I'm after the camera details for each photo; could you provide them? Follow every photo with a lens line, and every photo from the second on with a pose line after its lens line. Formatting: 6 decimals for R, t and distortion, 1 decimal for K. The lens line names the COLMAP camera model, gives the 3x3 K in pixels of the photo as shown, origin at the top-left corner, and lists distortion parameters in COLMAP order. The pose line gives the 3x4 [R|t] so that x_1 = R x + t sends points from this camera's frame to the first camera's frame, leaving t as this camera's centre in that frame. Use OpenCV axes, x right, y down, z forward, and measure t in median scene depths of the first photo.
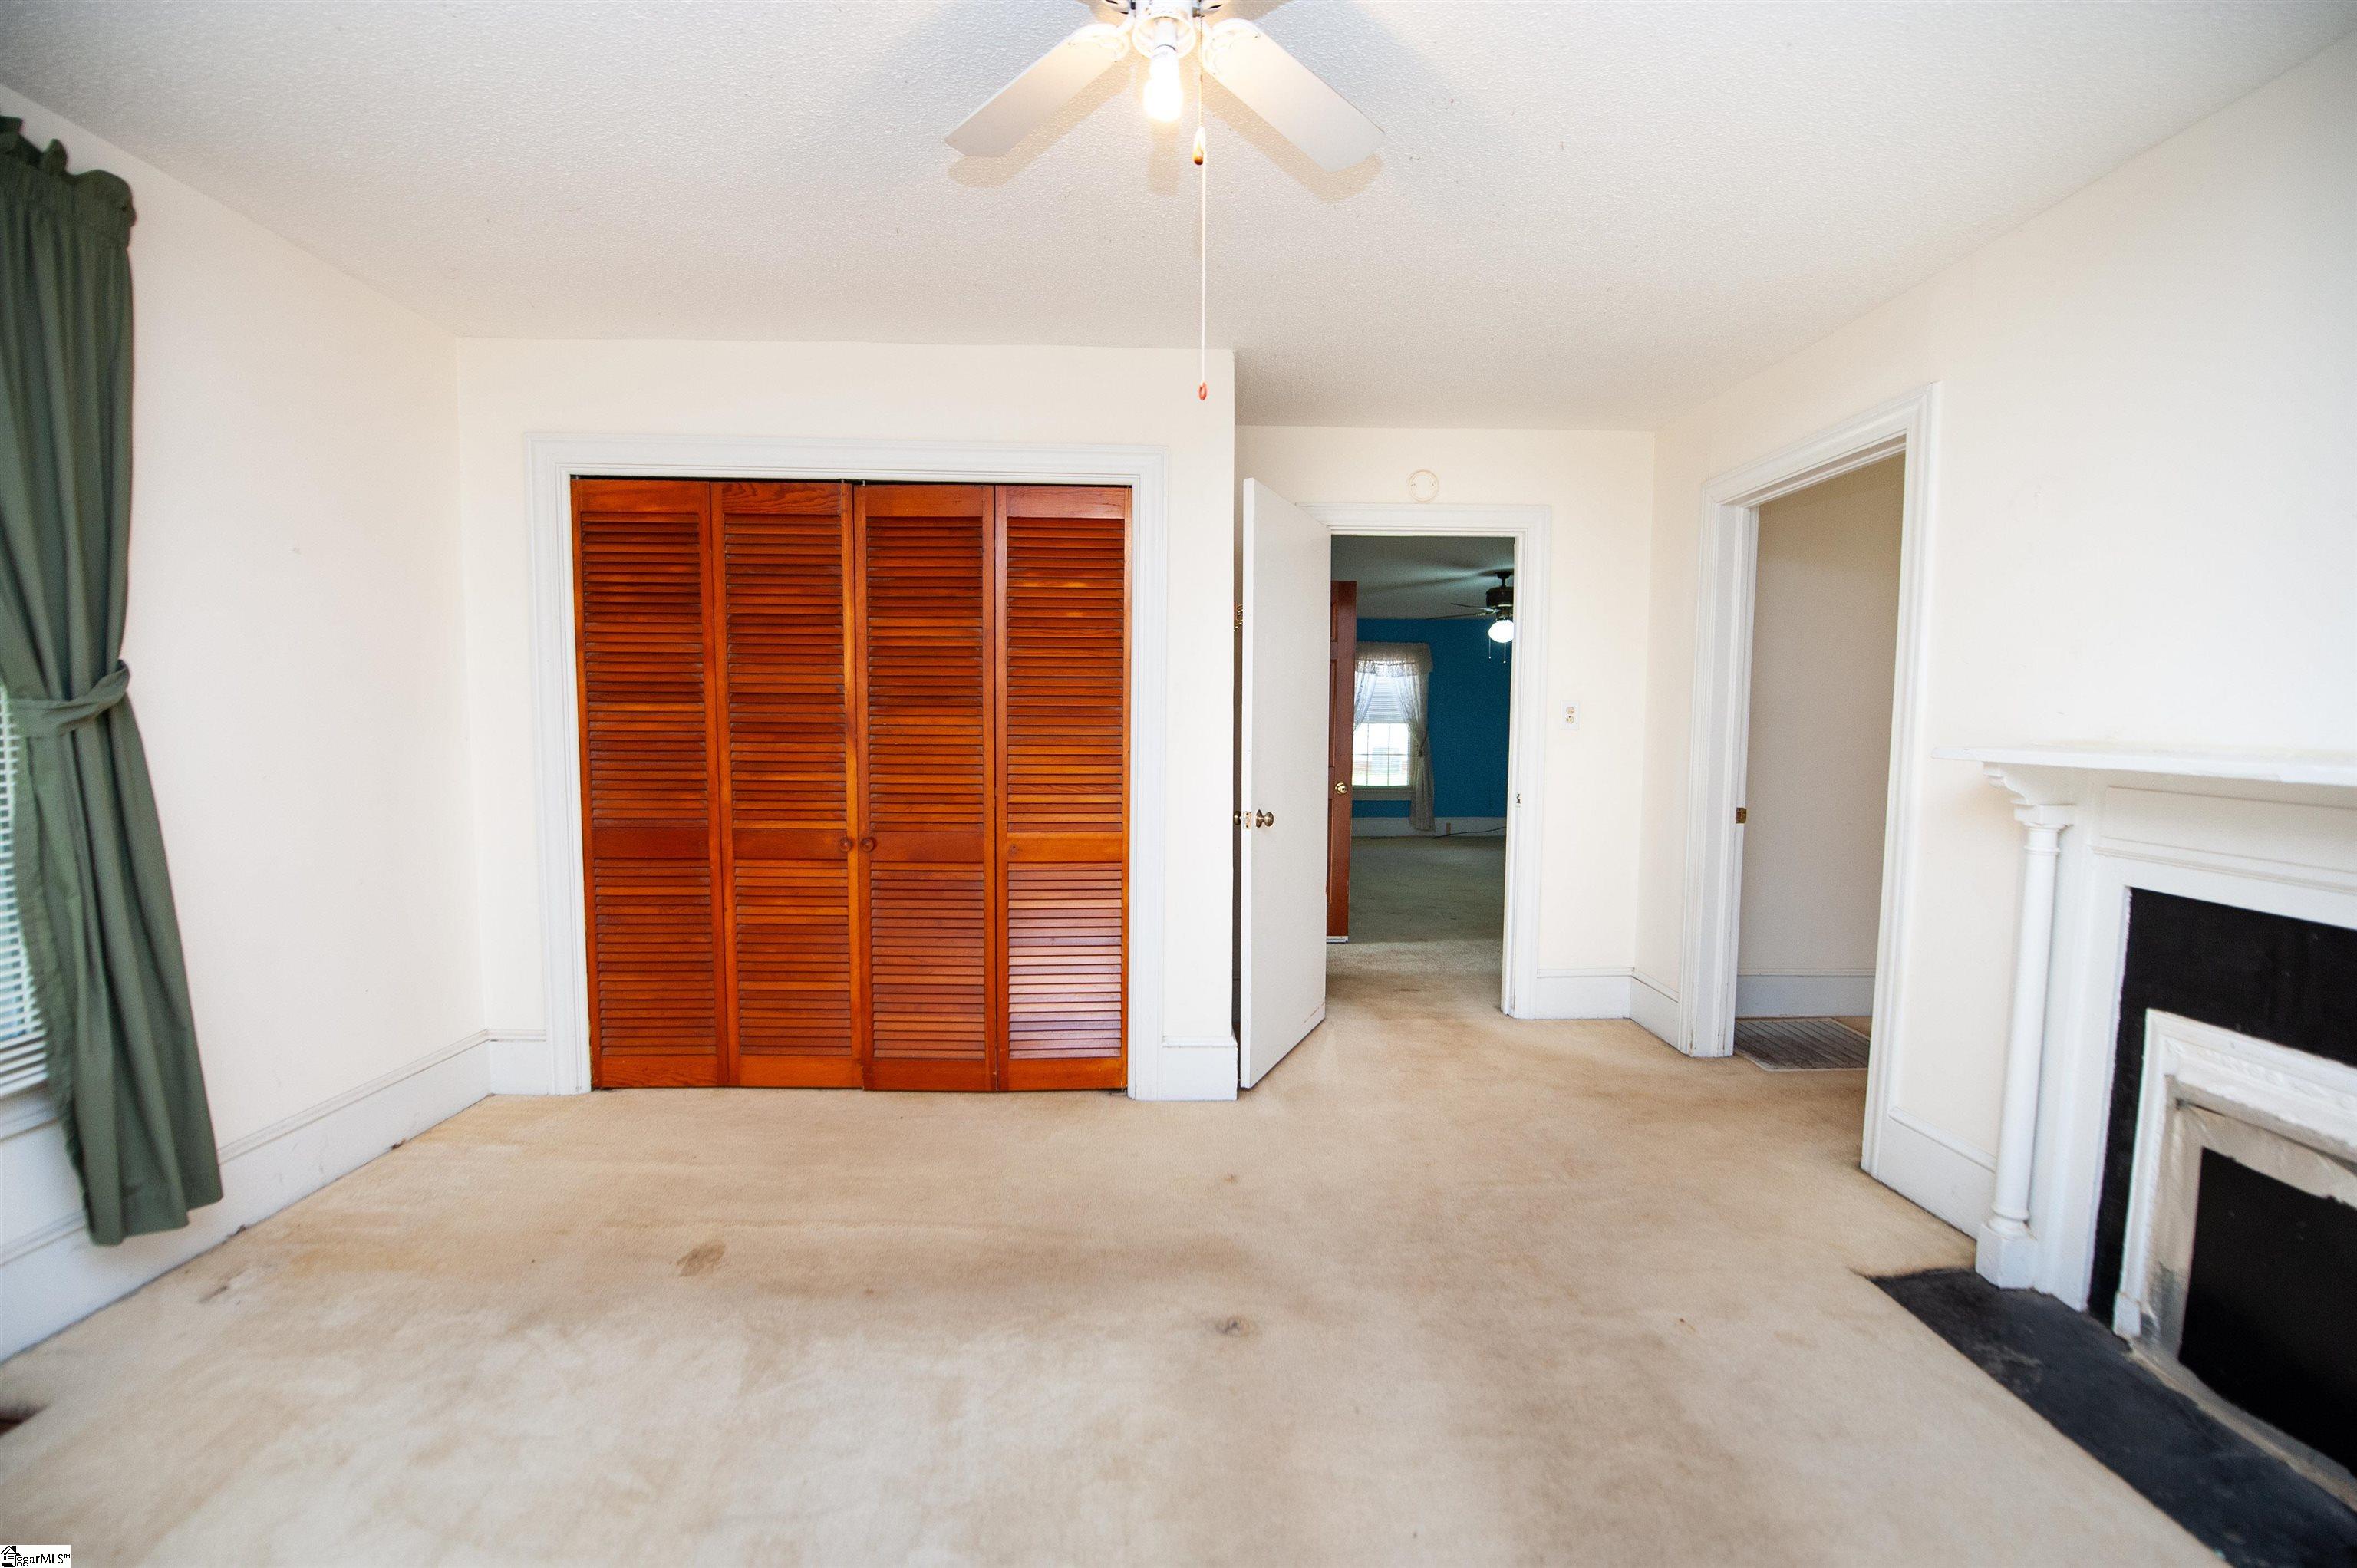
lens RADIAL K [[974.6, 0, 1195.5], [0, 974.6, 788.5], [0, 0, 1]] dist [-0.014536, -0.003559]
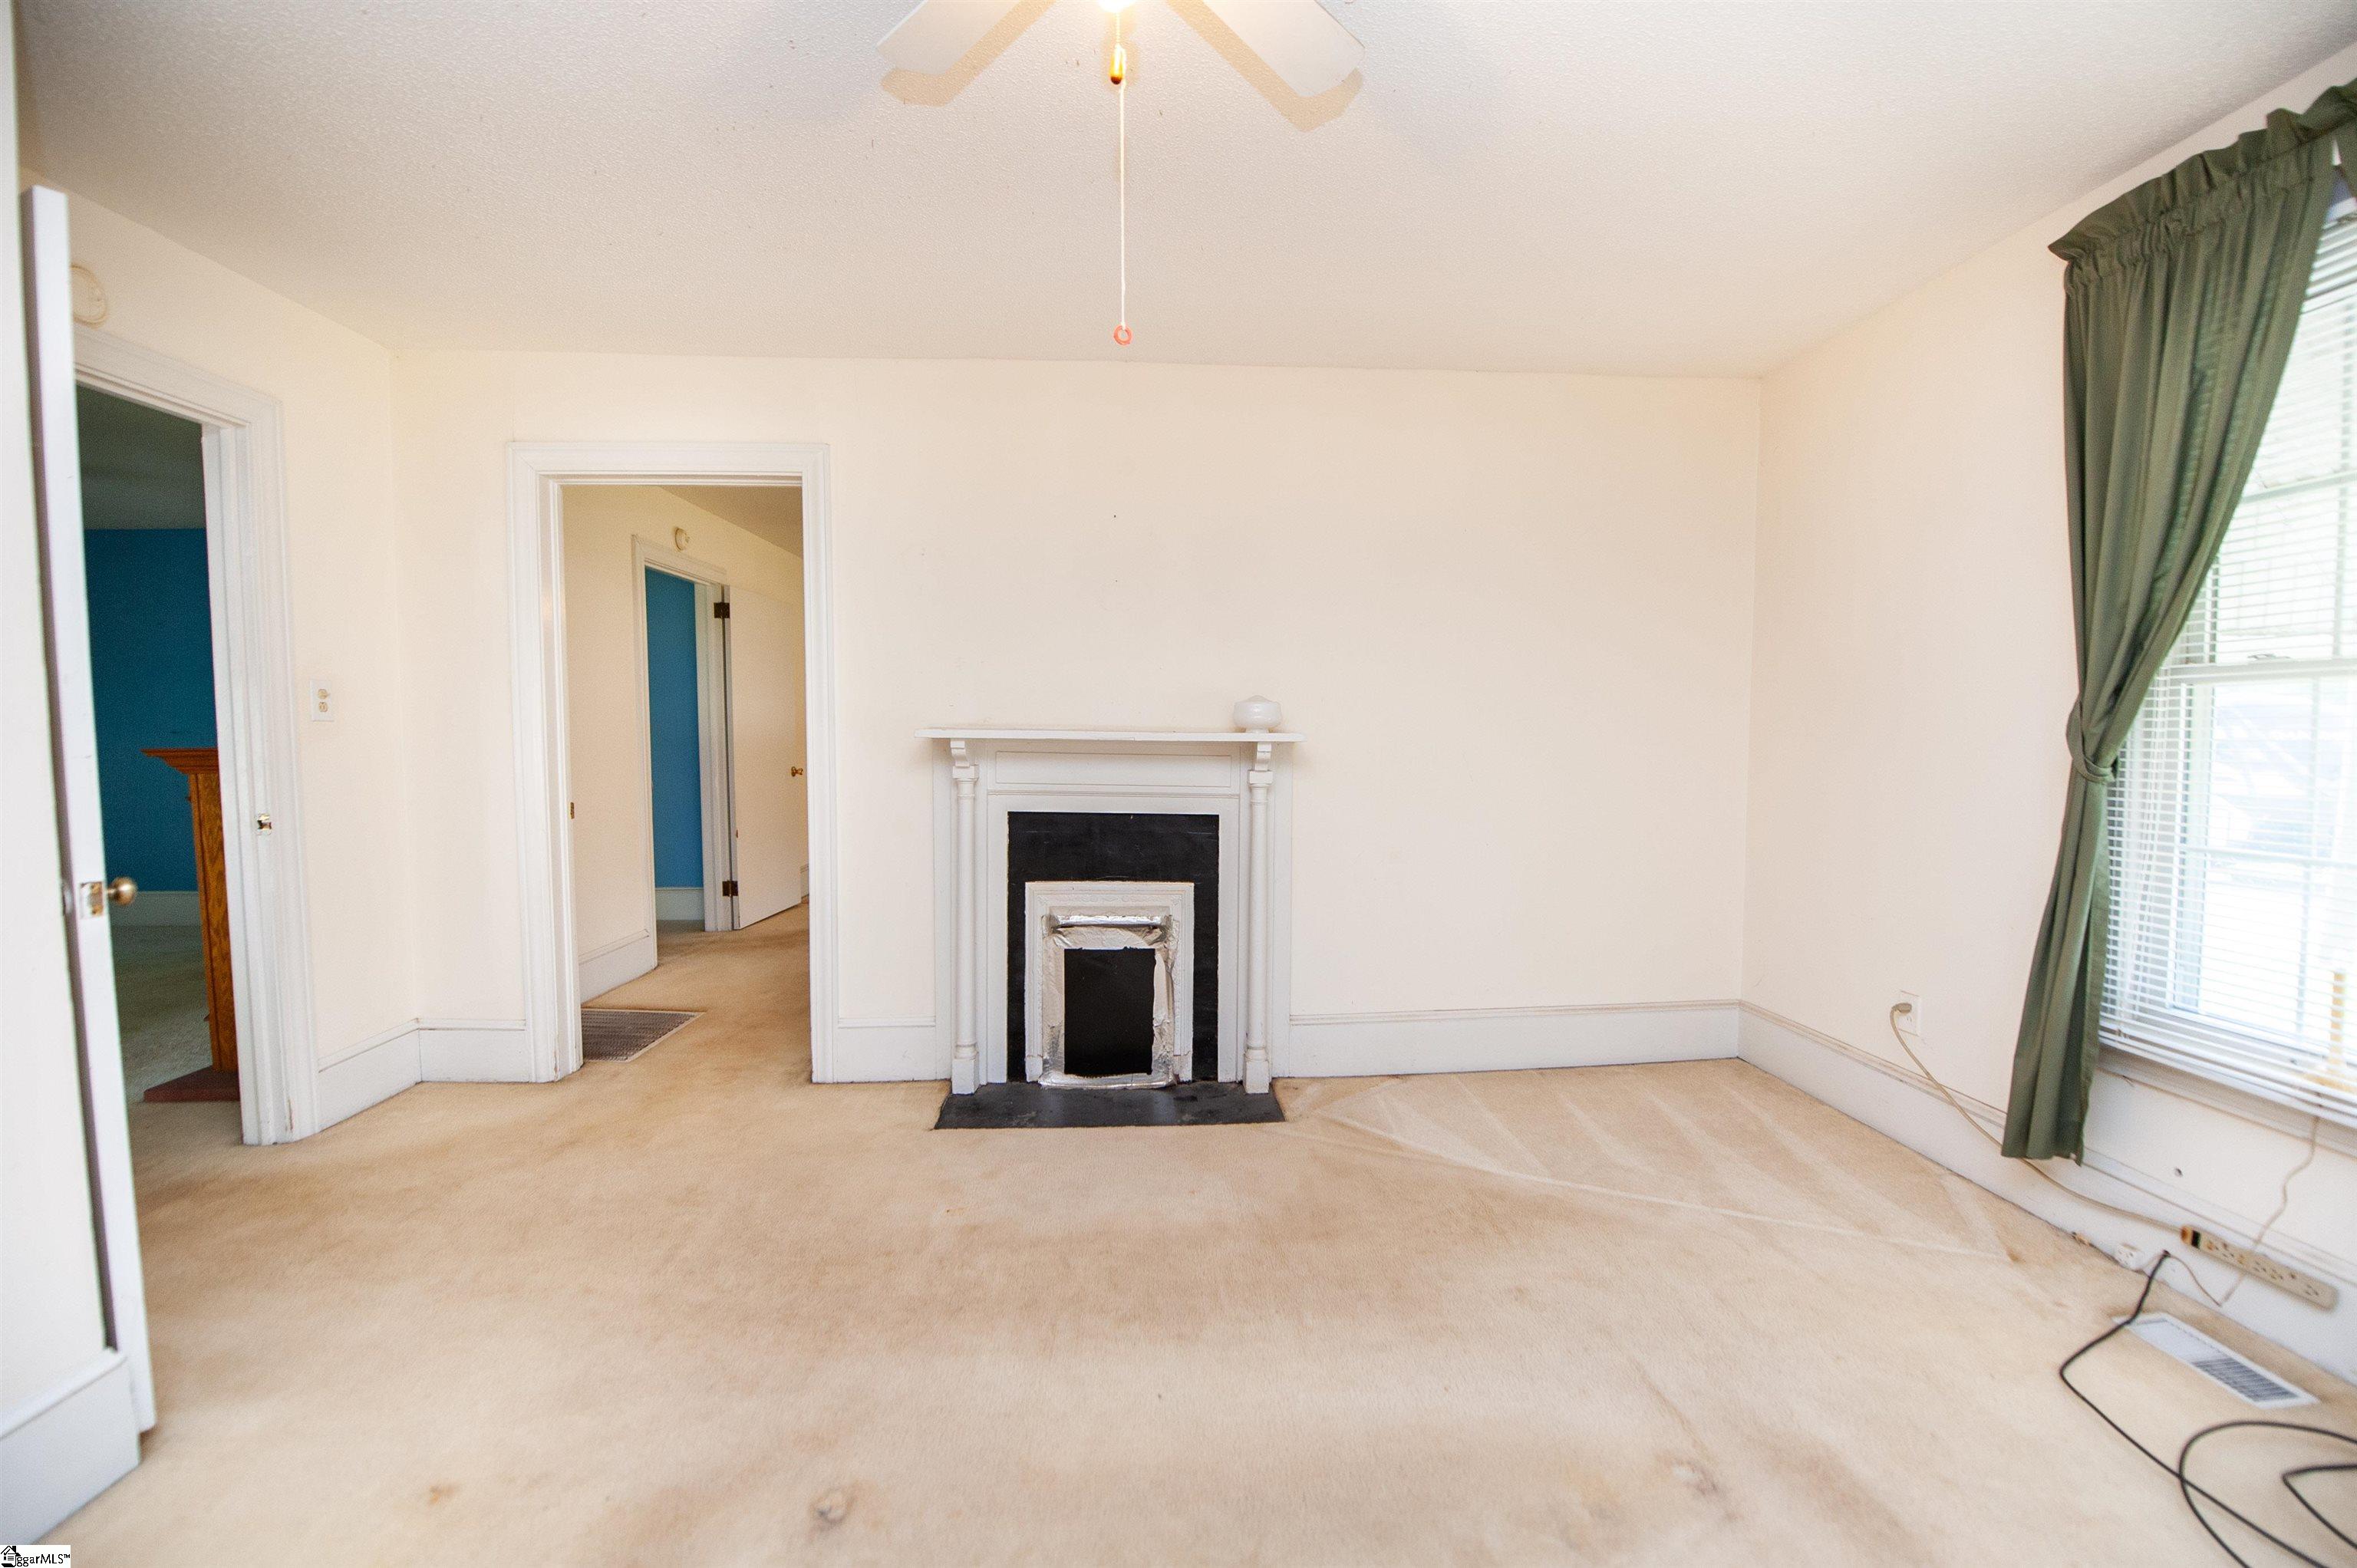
lens RADIAL K [[974.6, 0, 1185.7], [0, 974.6, 787.4], [0, 0, 1]] dist [-0.014536, -0.003559]
pose [[-0.039133, -0.061468, 0.997342, -0.650494], [0.067901, 0.995635, 0.064027, -0.023758], [-0.996924, 0.070227, -0.034788, 0.697166]]
